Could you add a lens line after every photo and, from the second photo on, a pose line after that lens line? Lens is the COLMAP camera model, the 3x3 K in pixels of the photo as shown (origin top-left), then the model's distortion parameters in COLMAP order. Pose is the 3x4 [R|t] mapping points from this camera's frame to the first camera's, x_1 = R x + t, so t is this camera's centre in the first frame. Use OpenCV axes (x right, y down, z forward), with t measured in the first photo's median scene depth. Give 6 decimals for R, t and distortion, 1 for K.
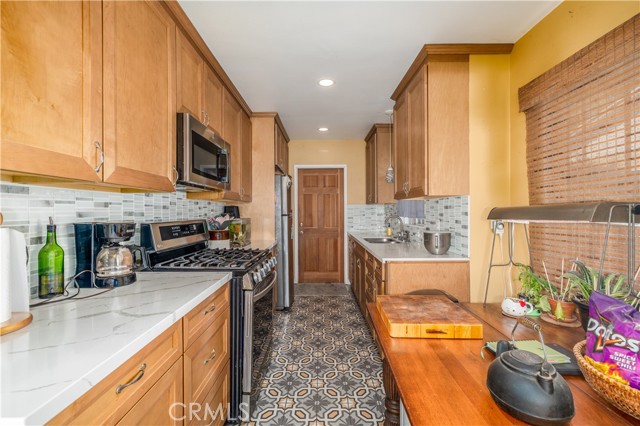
lens RADIAL K [[258.2, 0, 315.8], [0, 258.2, 212.4], [0, 0, 1]] dist [-0.004734, 0.001008]
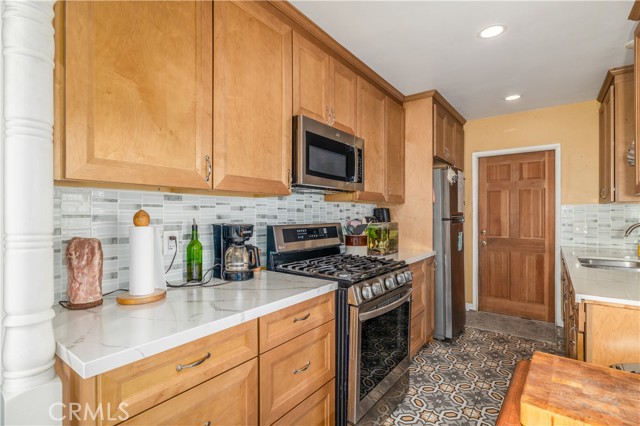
lens RADIAL K [[298.8, 0, 322.9], [0, 298.8, 215.4], [0, 0, 1]] dist [-0.008198, 0.000947]
pose [[0.811522, 0.005634, -0.584295, 0.153867], [-0.005252, 0.999983, 0.002348, -0.002185], [0.584298, 0.001164, 0.811538, 0.080399]]
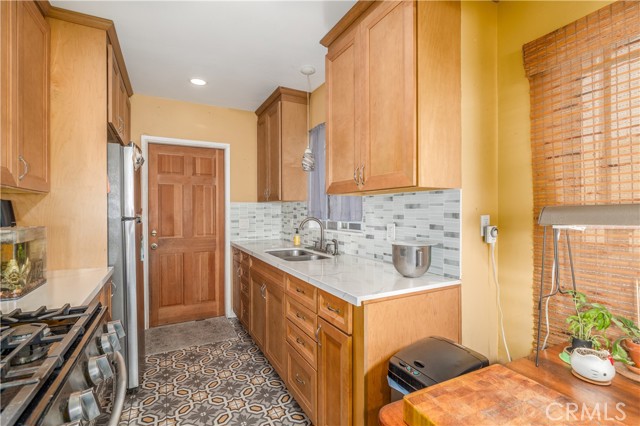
lens RADIAL K [[298.8, 0, 319.2], [0, 298.8, 212.2], [0, 0, 1]] dist [-0.008198, 0.000947]
pose [[0.883078, 0.001299, 0.469225, -0.091958], [0.000157, 0.999995, -0.003063, -0.001279], [-0.469227, 0.002779, 0.883073, 0.395154]]
